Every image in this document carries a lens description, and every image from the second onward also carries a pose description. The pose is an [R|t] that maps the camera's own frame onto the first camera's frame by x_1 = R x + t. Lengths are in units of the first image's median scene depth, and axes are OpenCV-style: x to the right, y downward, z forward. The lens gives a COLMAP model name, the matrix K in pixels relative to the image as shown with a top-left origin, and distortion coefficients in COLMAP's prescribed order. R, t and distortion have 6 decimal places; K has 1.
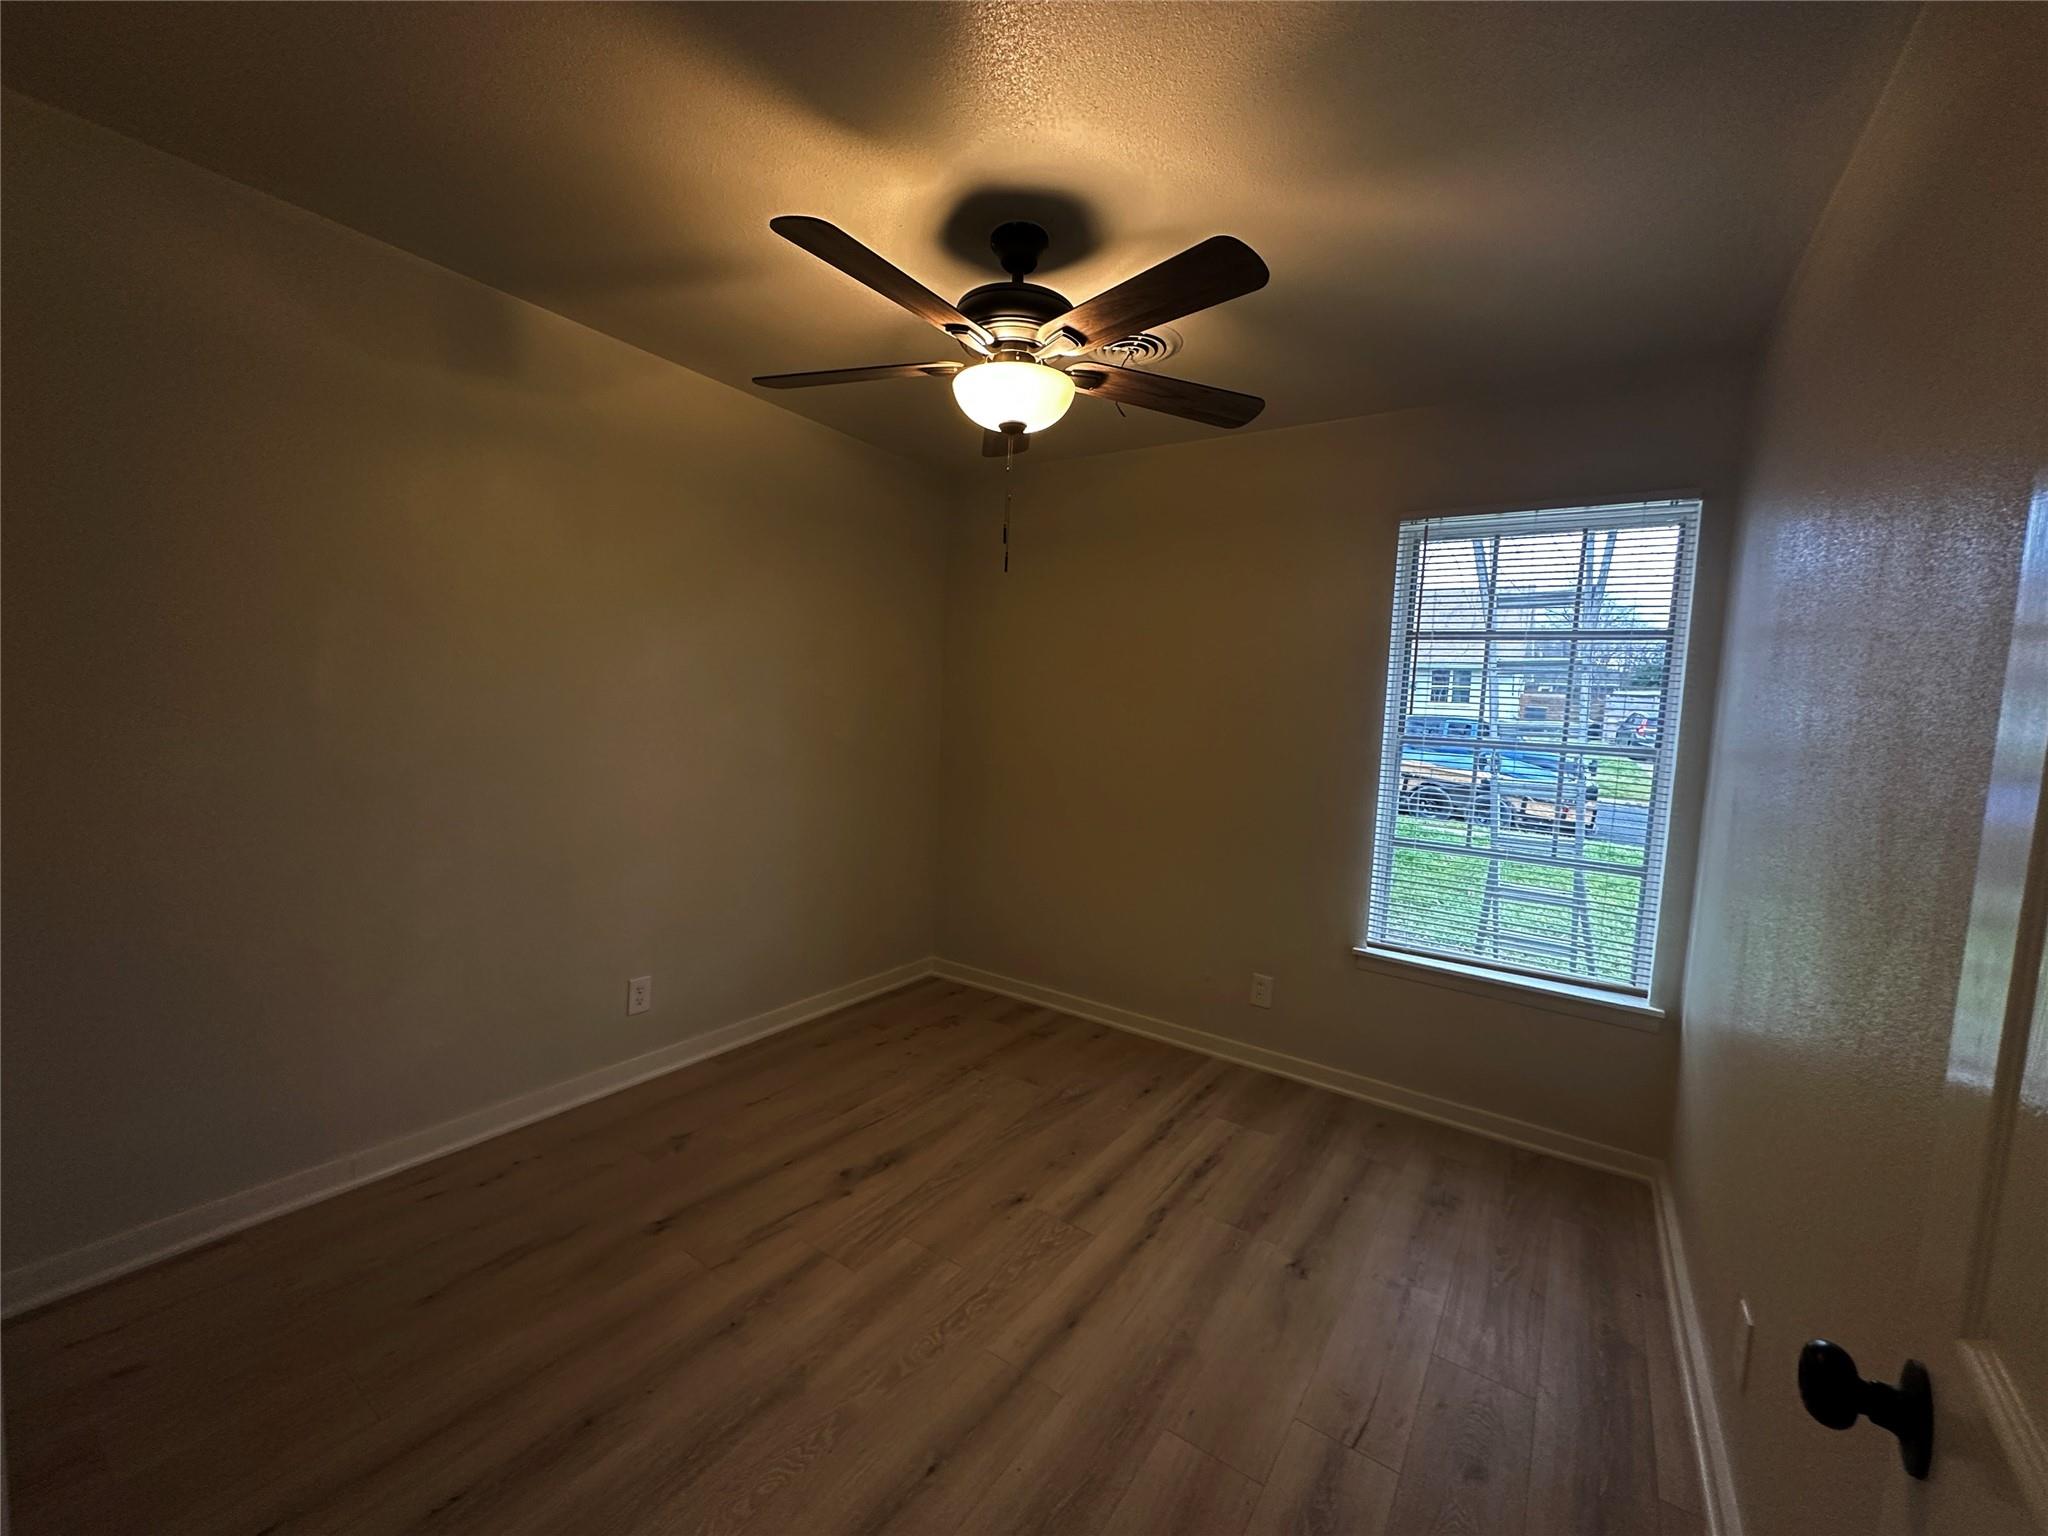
lens RADIAL K [[820.4, 0, 1009.3], [0, 820.4, 763.9], [0, 0, 1]] dist [0.001273, 0.000083]
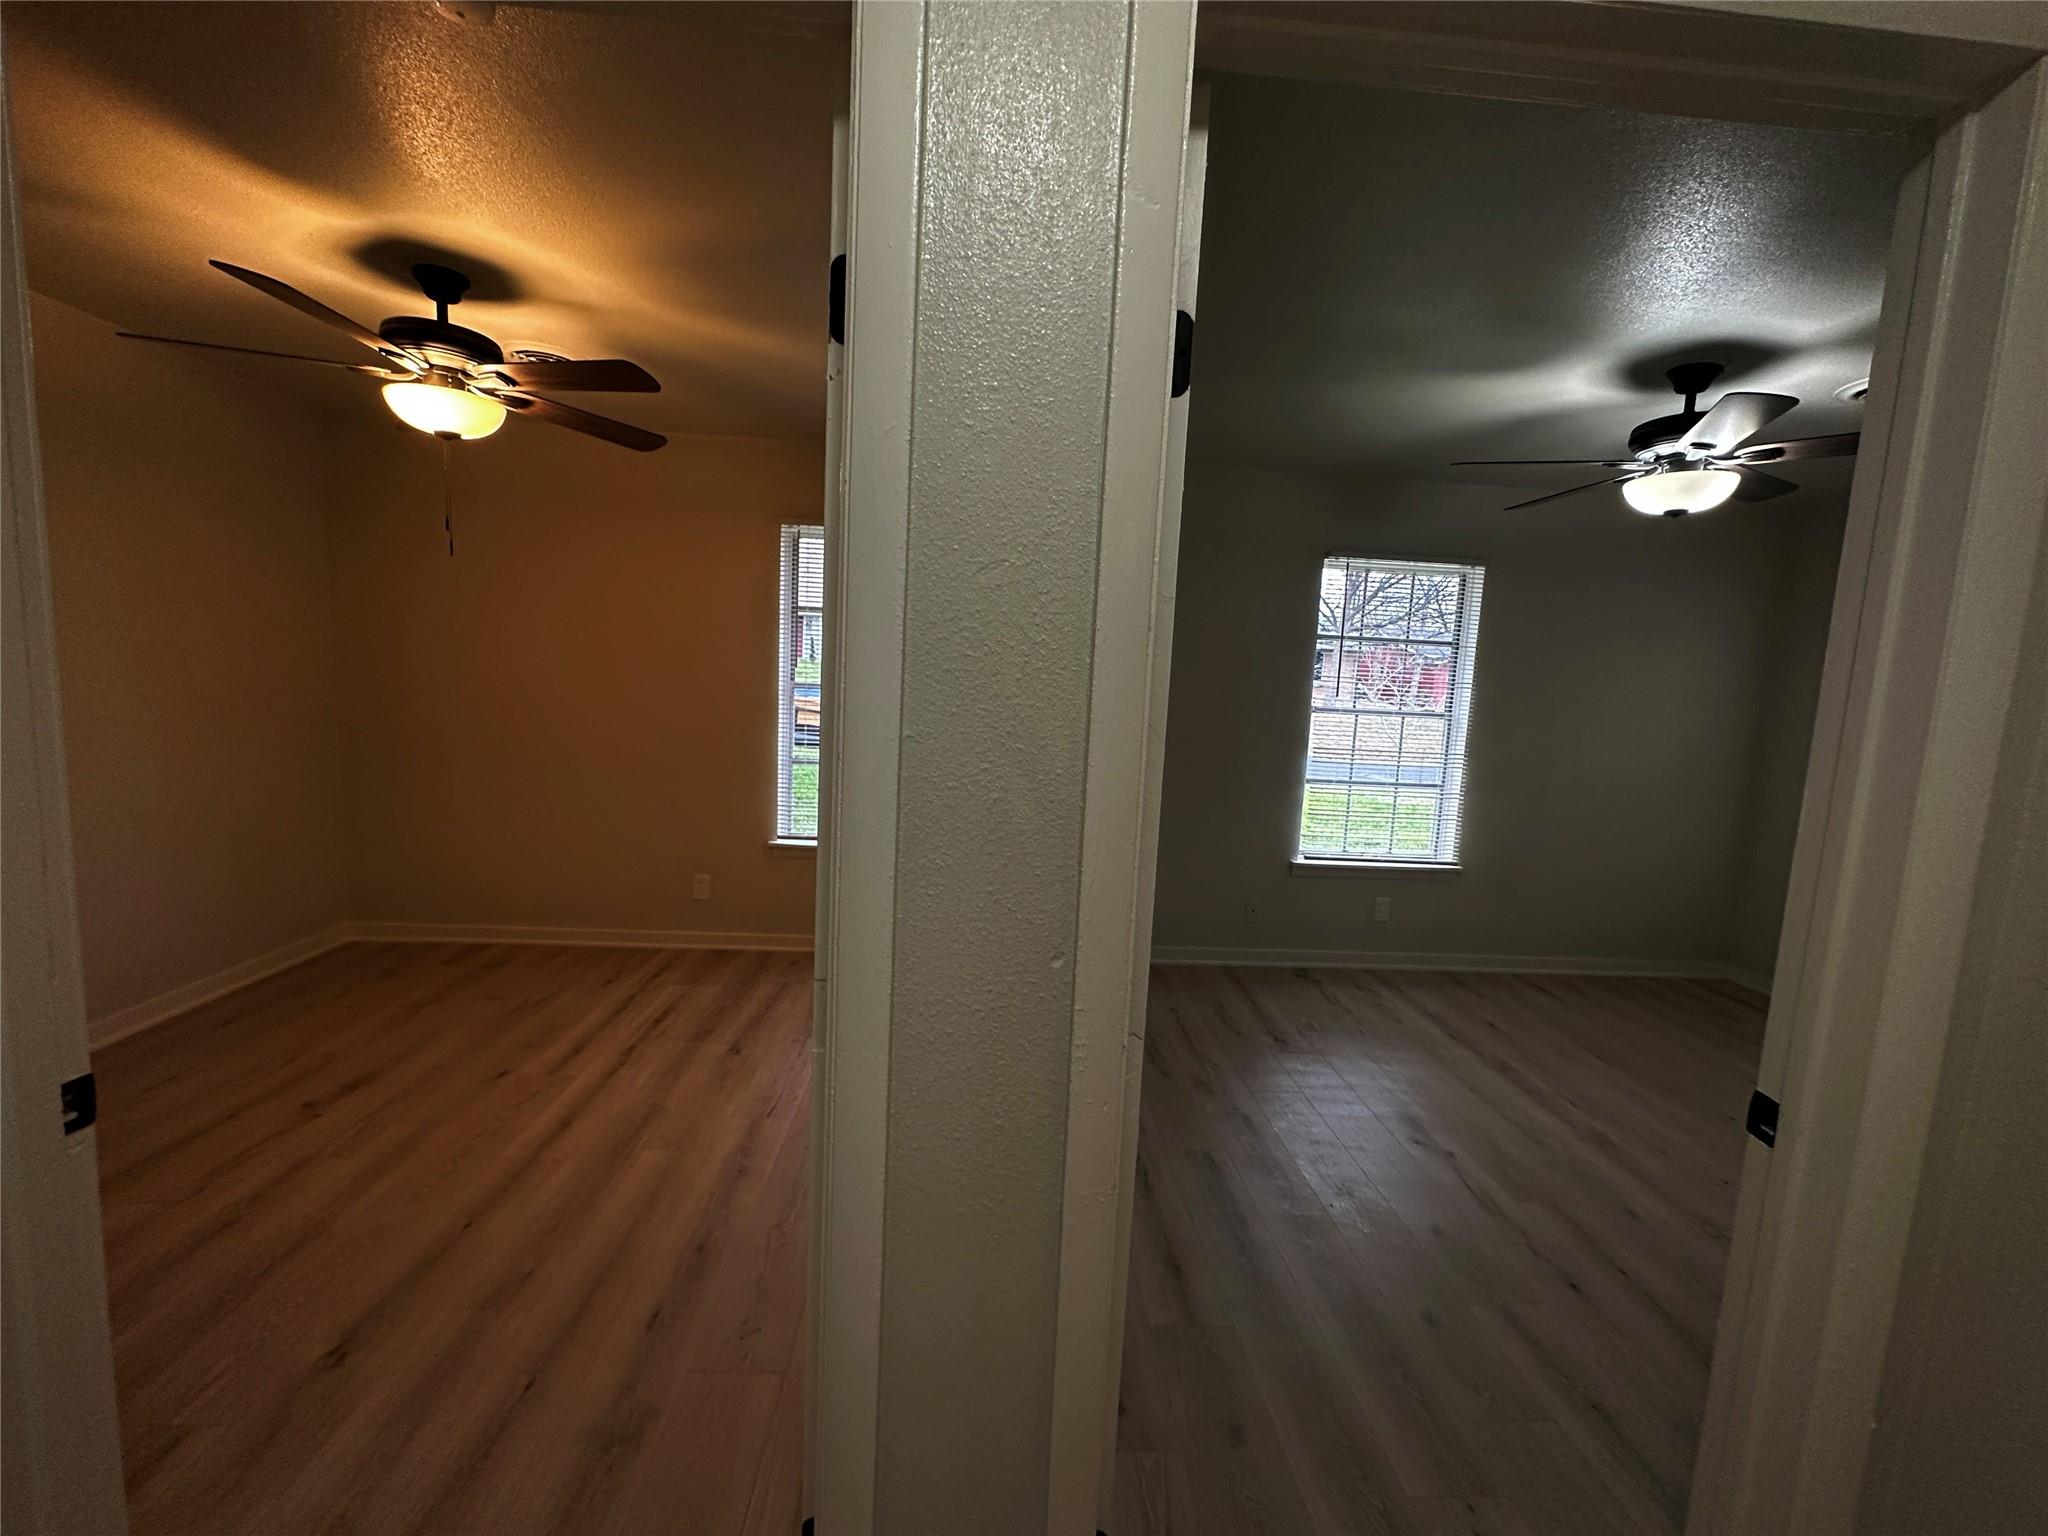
lens RADIAL K [[823.9, 0, 1024.0], [0, 823.9, 768.0], [0, 0, 1]] dist [0.001042, 0.000660]
pose [[0.782688, -0.082086, 0.616978, -0.094936], [0.036526, 0.995615, 0.086126, 0.004010], [-0.621342, -0.044874, 0.782254, -0.389779]]
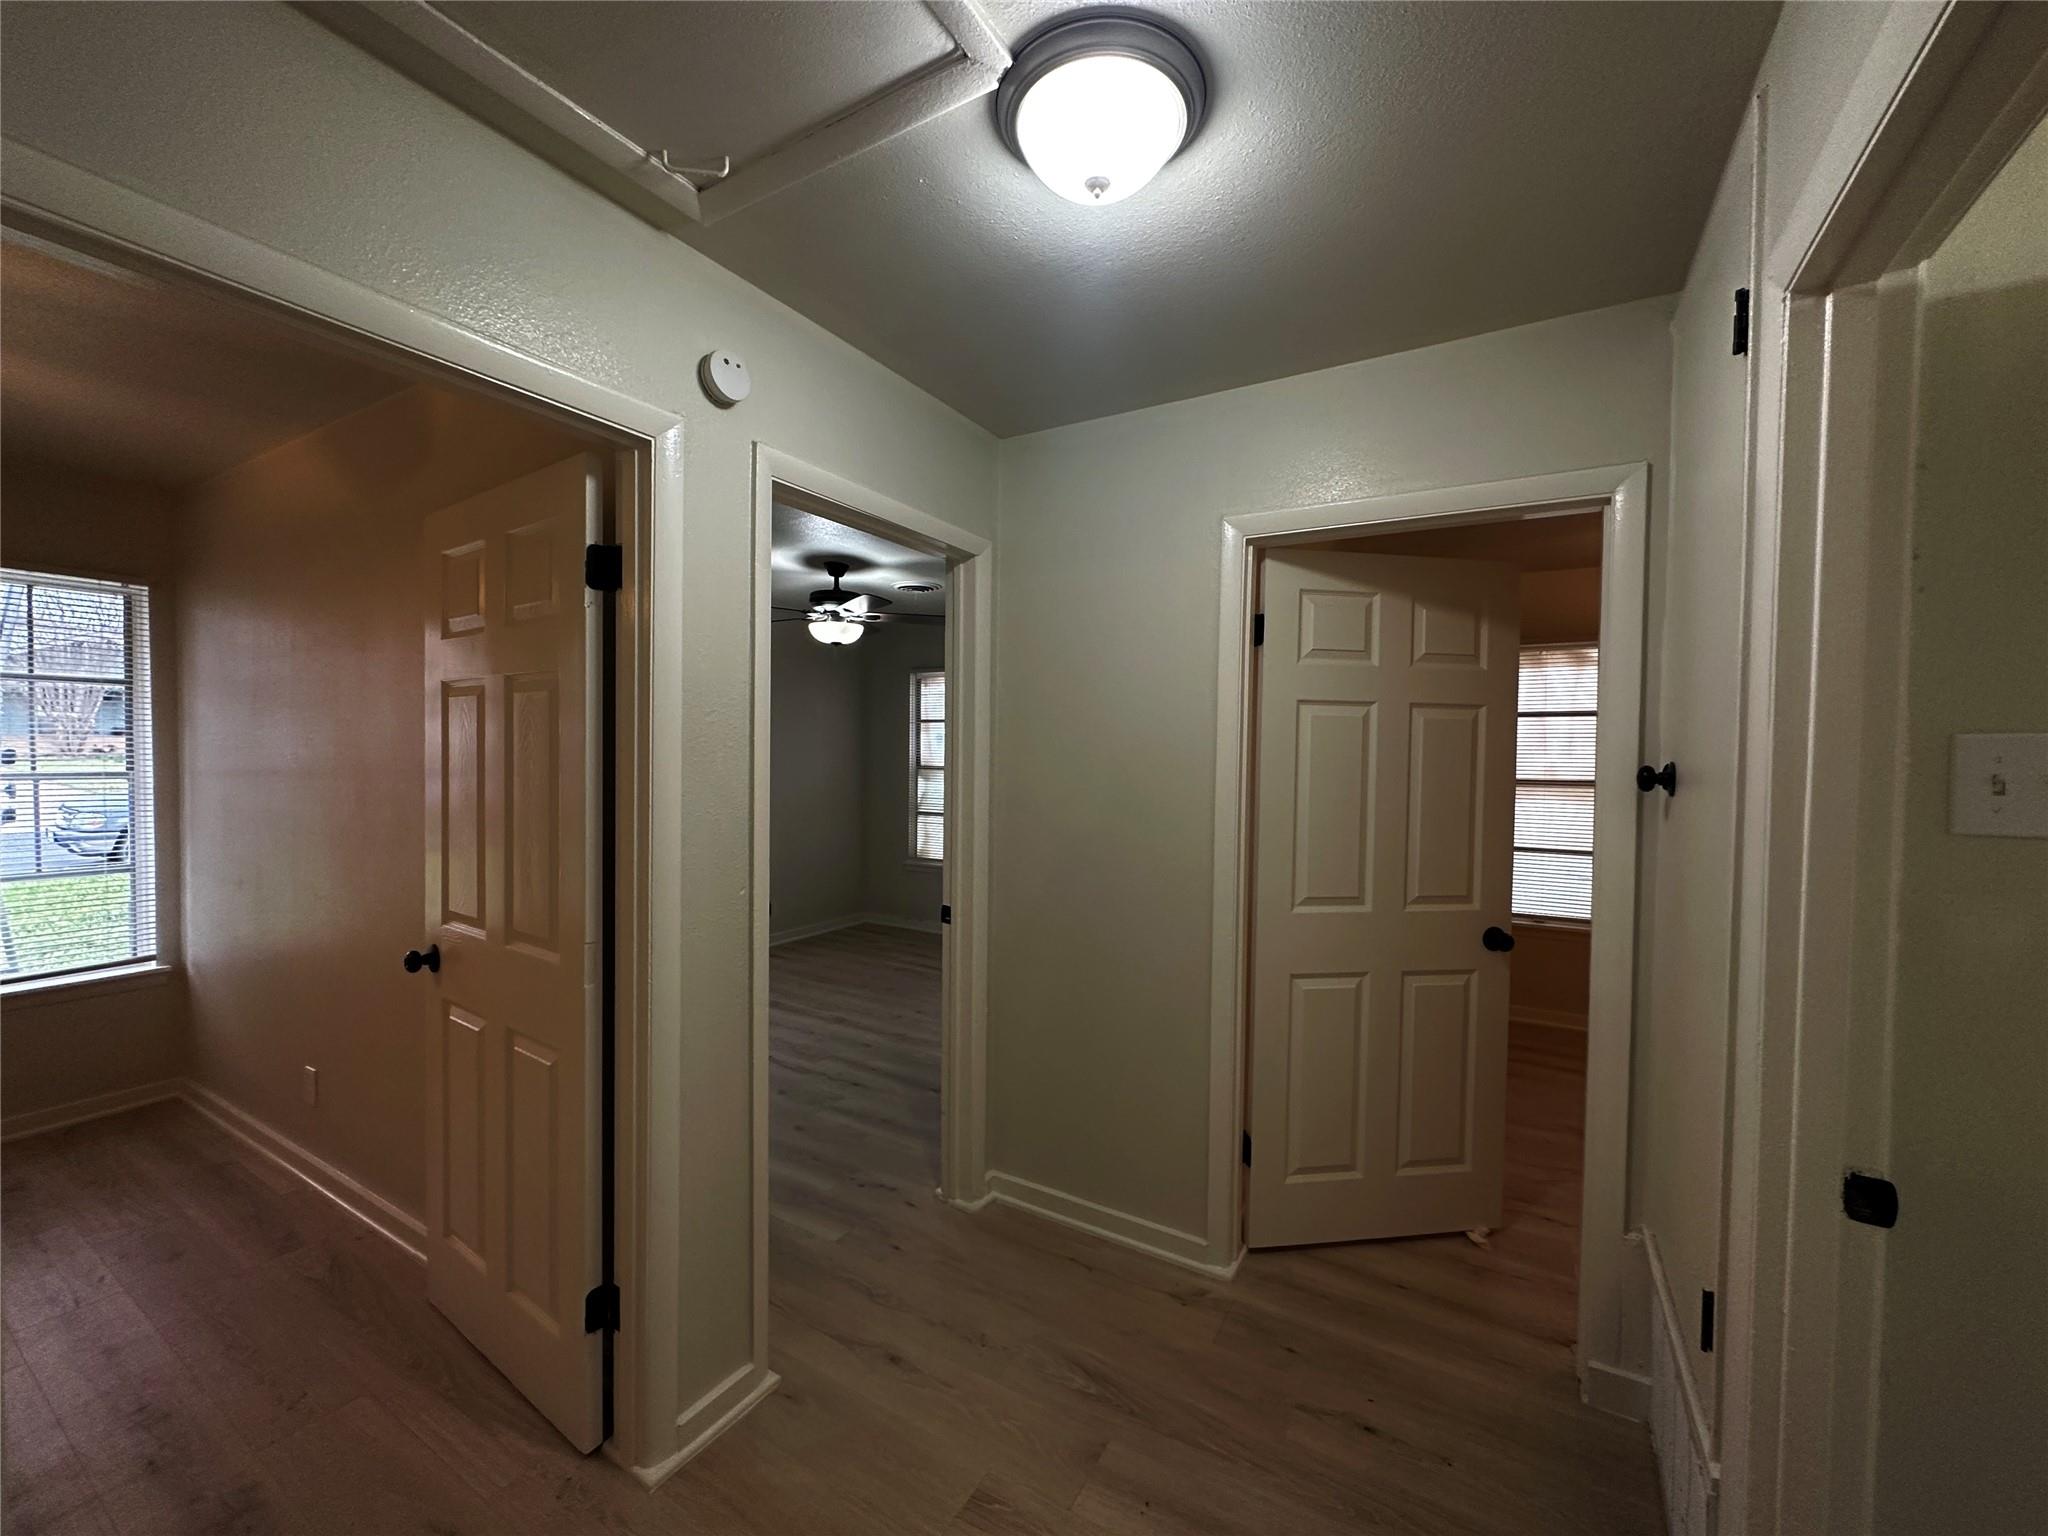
lens RADIAL K [[820.4, 0, 1009.3], [0, 820.4, 763.9], [0, 0, 1]] dist [0.001273, 0.000083]
pose [[-0.053603, -0.067680, 0.996266, -0.631999], [0.063515, 0.995449, 0.071041, -0.037134], [-0.996540, 0.067085, -0.049060, -0.344496]]
